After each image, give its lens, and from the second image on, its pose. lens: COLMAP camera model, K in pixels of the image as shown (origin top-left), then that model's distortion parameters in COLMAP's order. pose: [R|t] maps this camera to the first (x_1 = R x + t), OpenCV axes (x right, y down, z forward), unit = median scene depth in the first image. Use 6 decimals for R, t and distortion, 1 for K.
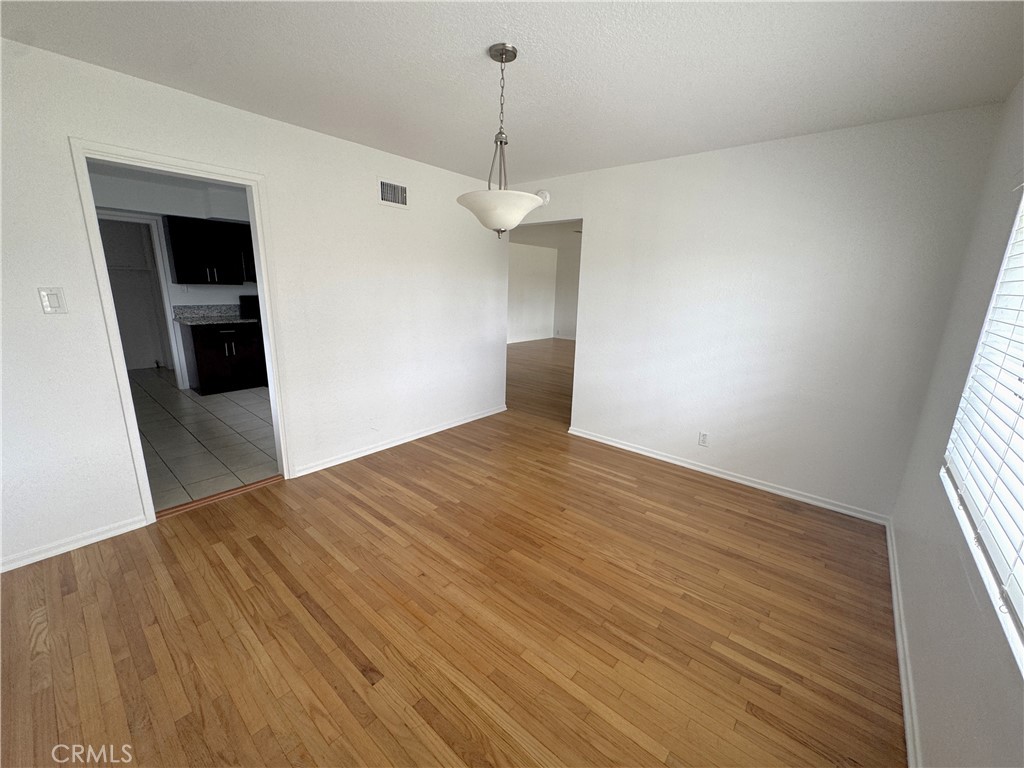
lens RADIAL K [[409.5, 0, 512.1], [0, 409.5, 383.6], [0, 0, 1]] dist [0.002445, 0.000113]
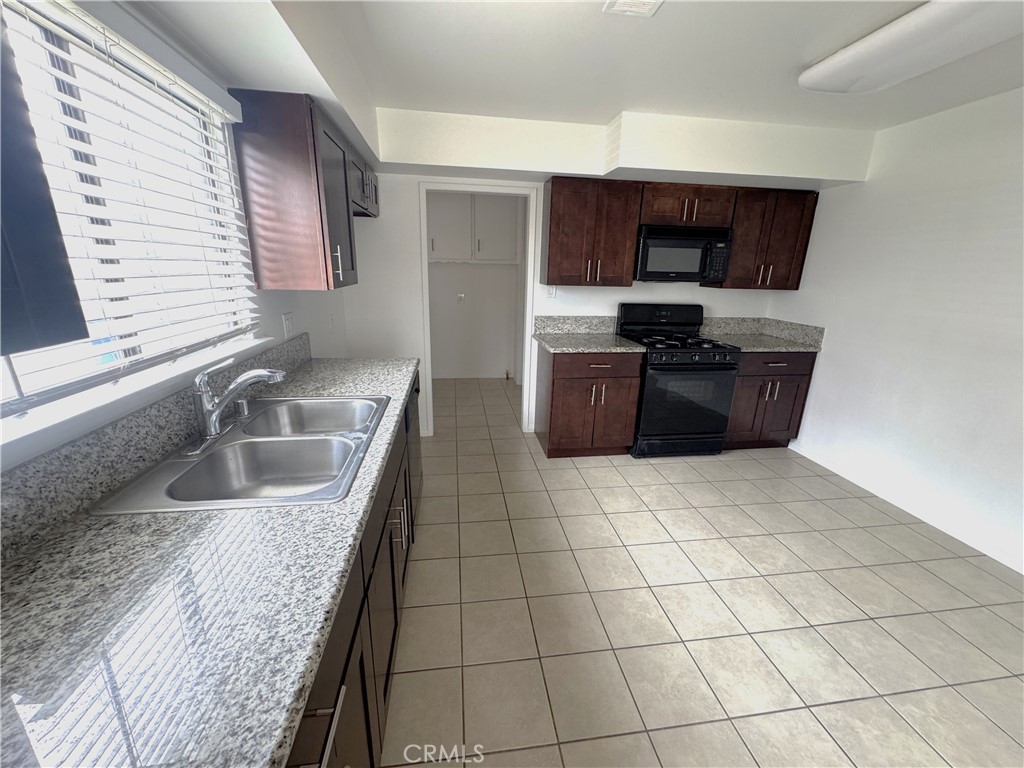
lens RADIAL K [[409.5, 0, 510.7], [0, 409.5, 386.0], [0, 0, 1]] dist [0.002445, 0.000113]
pose [[0.748499, 0.176861, -0.639117, -0.396361], [-0.157381, 0.983620, 0.087878, -0.127219], [0.644190, 0.034808, 0.764073, 0.451478]]
